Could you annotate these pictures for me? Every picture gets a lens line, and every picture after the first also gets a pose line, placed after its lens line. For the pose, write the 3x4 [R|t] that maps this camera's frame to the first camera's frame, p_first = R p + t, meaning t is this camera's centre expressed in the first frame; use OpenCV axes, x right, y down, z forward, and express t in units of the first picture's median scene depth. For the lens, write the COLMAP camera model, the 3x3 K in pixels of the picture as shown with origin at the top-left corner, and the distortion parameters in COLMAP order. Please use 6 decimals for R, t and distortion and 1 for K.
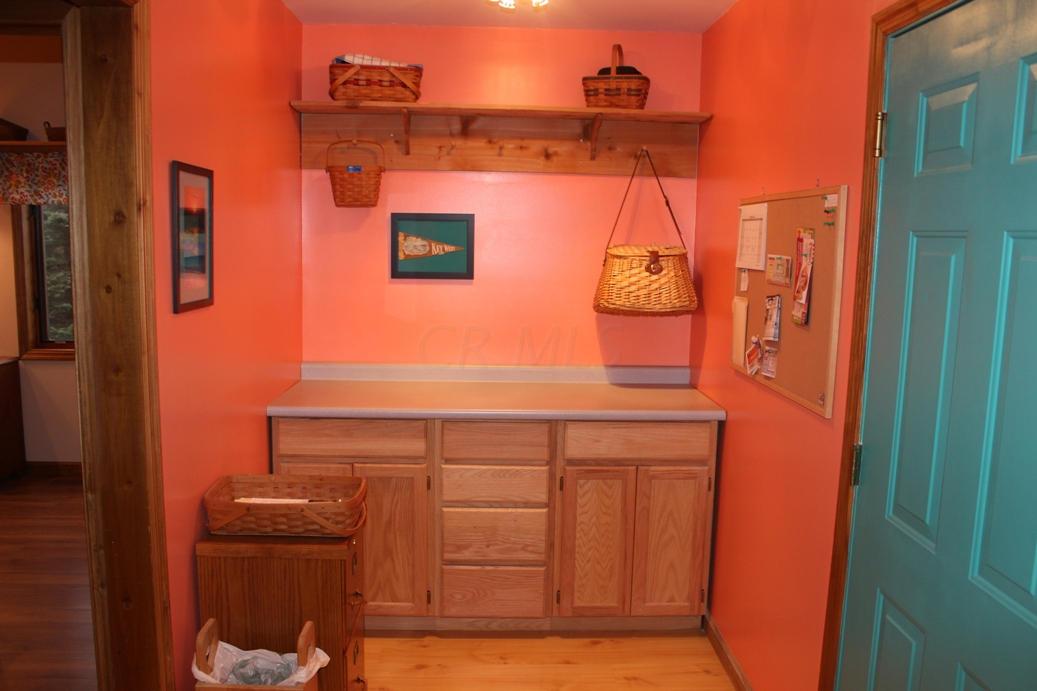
lens RADIAL K [[861.2, 0, 520.1], [0, 861.2, 356.9], [0, 0, 1]] dist [-0.176858, 0.165593]
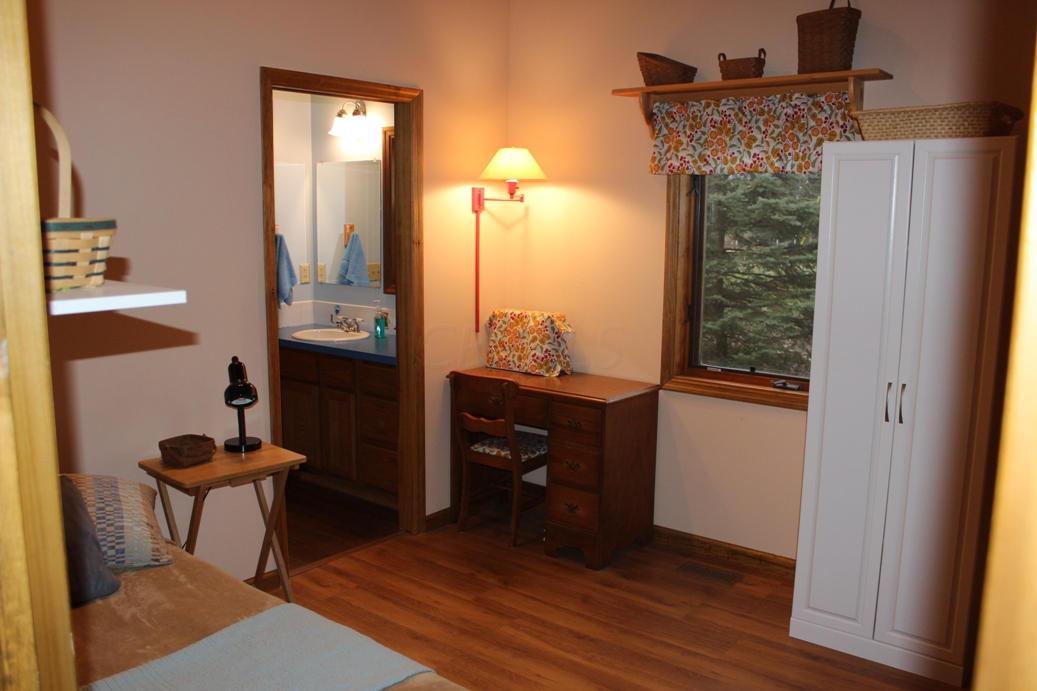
lens RADIAL K [[861.2, 0, 520.1], [0, 861.2, 356.9], [0, 0, 1]] dist [-0.176858, 0.165593]
pose [[0.749272, 0.096151, -0.655246, -0.217839], [-0.088330, 0.995074, 0.045012, -0.050630], [0.656346, 0.024152, 0.754073, 0.365946]]
